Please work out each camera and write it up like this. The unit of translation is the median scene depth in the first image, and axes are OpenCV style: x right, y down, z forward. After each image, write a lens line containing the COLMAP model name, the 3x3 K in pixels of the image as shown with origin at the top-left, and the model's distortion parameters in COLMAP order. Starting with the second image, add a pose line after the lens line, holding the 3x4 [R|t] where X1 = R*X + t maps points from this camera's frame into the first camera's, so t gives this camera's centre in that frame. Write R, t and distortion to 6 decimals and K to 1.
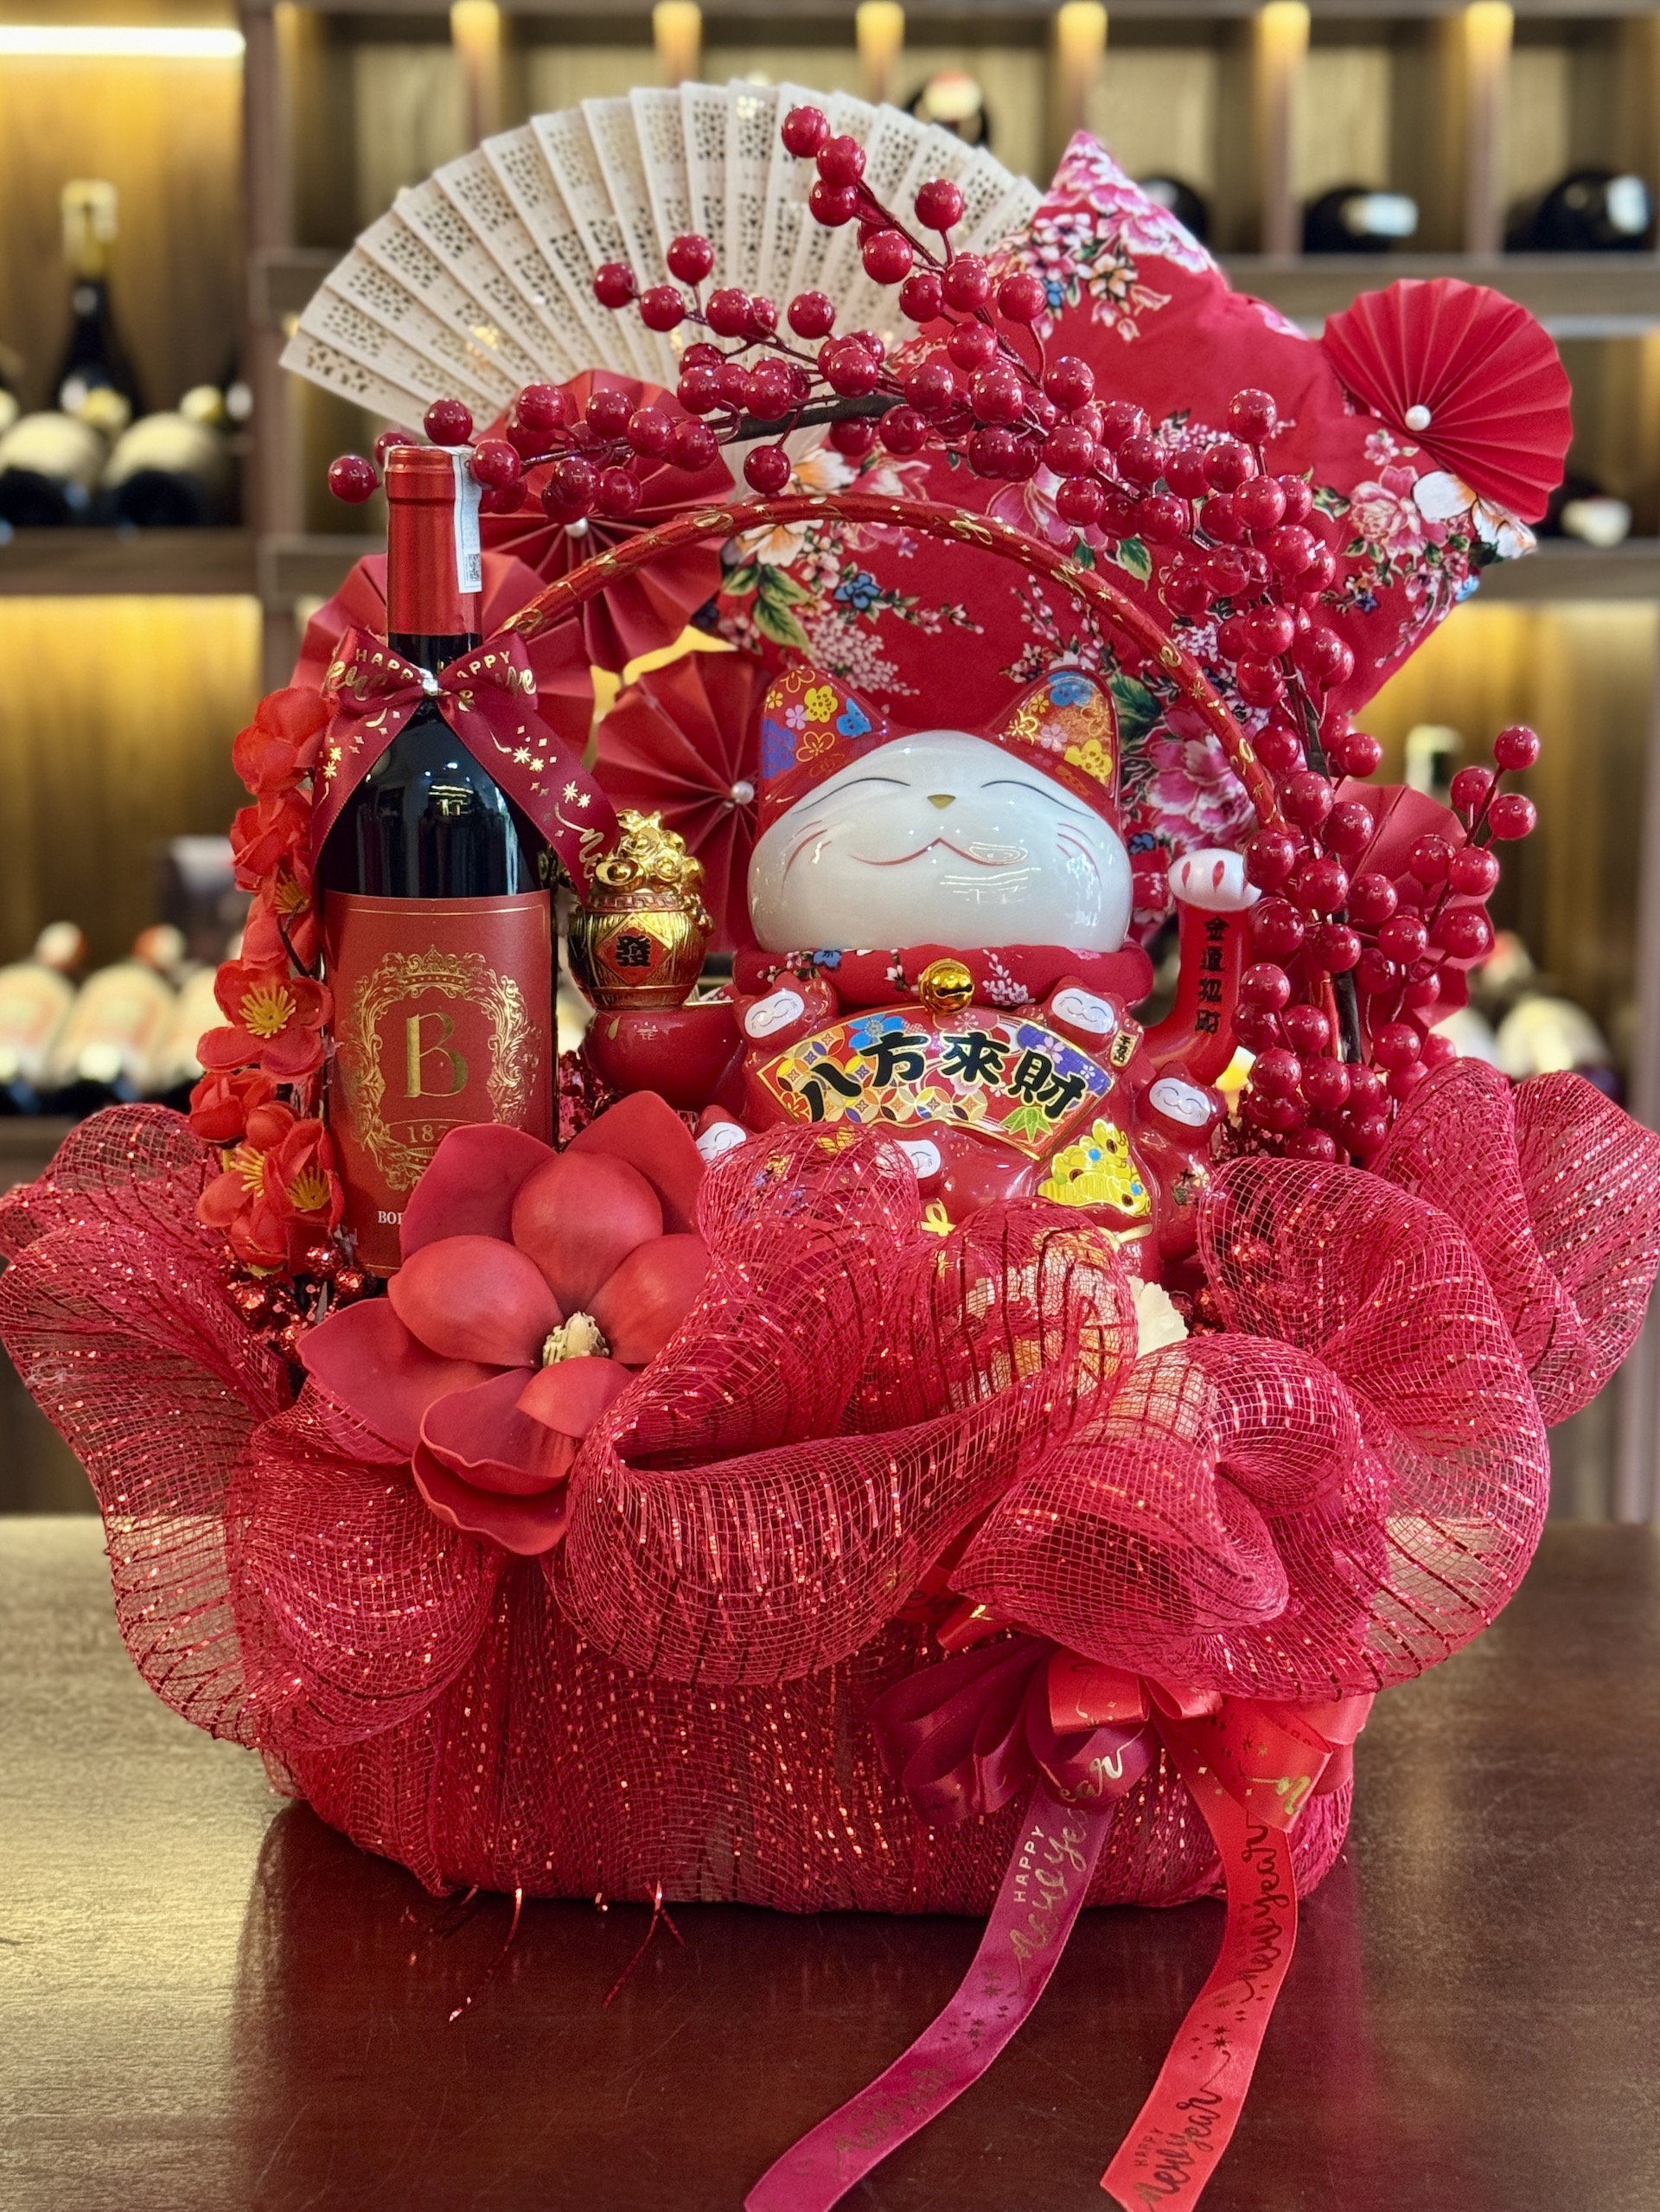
lens RADIAL K [[3202.5, 0, 805.8], [0, 3202.5, 1176.7], [0, 0, 1]] dist [0.107701, 0.000000]
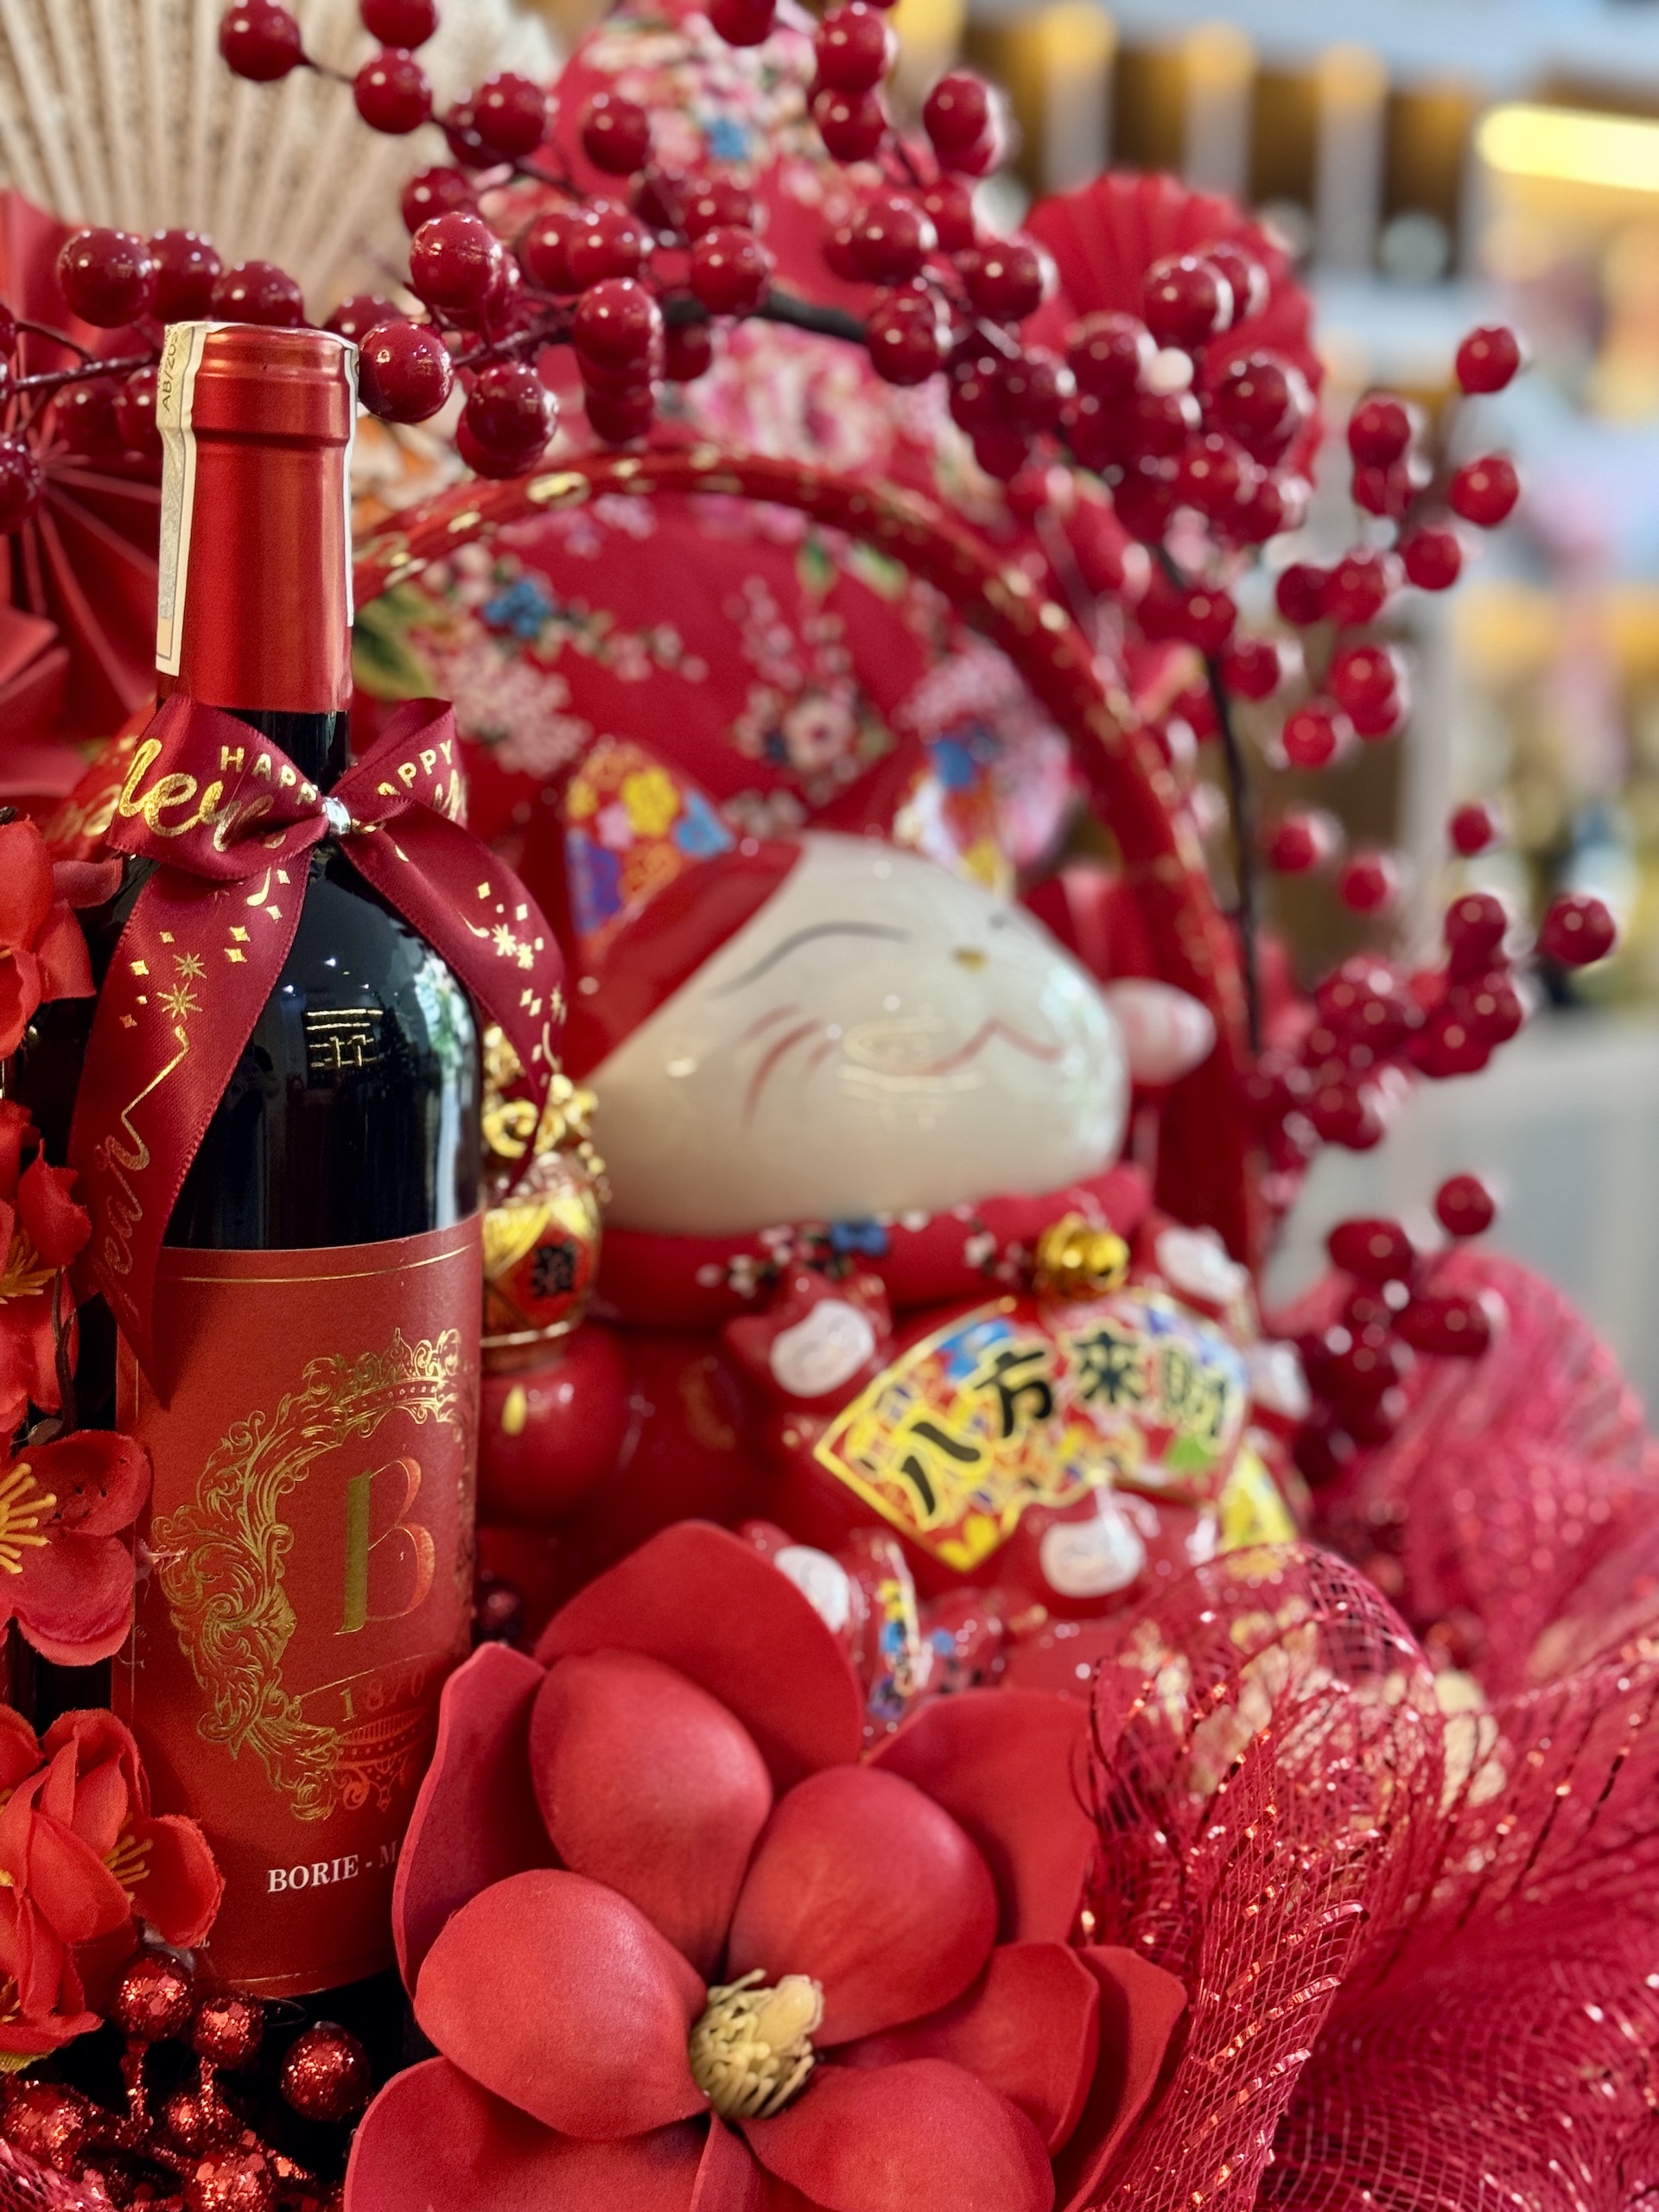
lens RADIAL K [[3202.7, 0, 858.5], [0, 3202.7, 1154.2], [0, 0, 1]] dist [0.107701, 0.000000]
pose [[0.705282, -0.119446, 0.698792, -0.405370], [0.111626, 0.992119, 0.056923, -0.117473], [-0.700083, 0.037857, 0.713057, 0.579078]]
